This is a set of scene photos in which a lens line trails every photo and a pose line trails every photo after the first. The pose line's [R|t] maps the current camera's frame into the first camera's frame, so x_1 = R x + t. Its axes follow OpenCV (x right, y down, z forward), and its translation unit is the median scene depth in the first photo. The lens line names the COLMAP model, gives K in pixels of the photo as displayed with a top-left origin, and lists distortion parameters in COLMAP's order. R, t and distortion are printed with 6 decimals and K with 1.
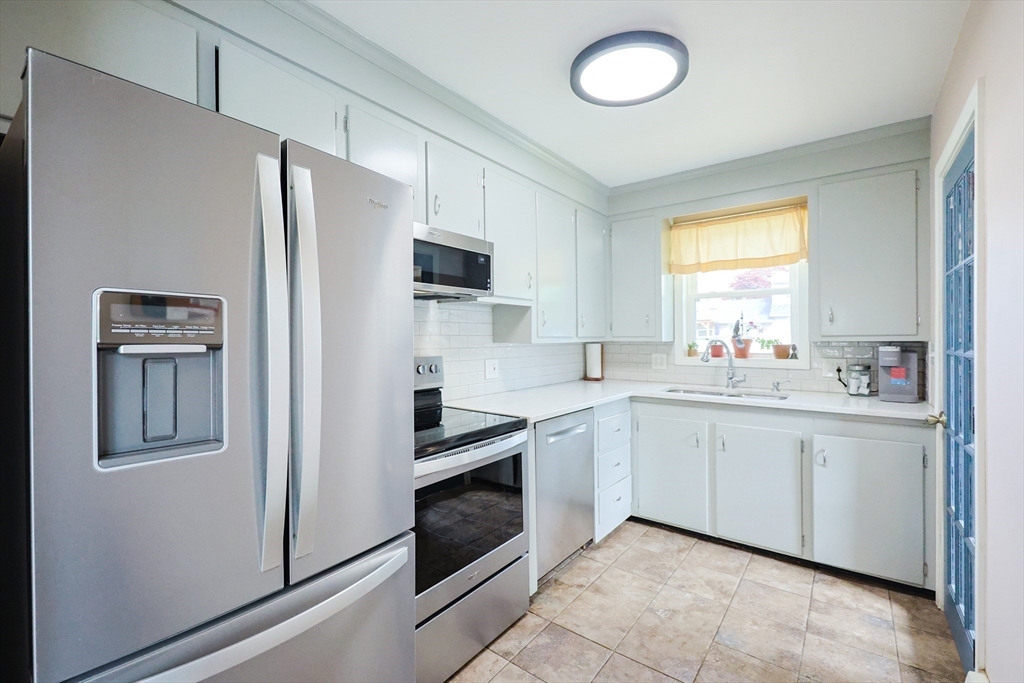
lens RADIAL K [[438.7, 0, 511.4], [0, 438.7, 337.4], [0, 0, 1]] dist [-0.001559, -0.000998]
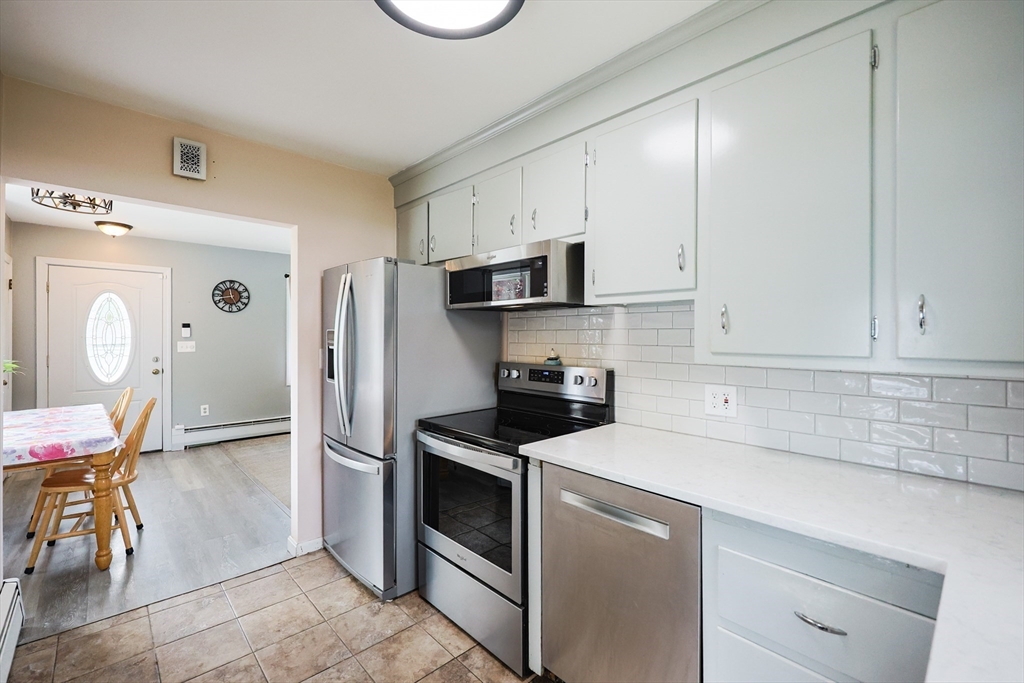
lens RADIAL K [[438.7, 0, 509.4], [0, 438.7, 337.7], [0, 0, 1]] dist [-0.001559, -0.000998]
pose [[-0.161277, 0.010496, -0.986853, 0.829787], [0.000331, 0.999944, 0.010582, -0.032510], [0.986909, 0.001380, -0.161271, 1.070967]]
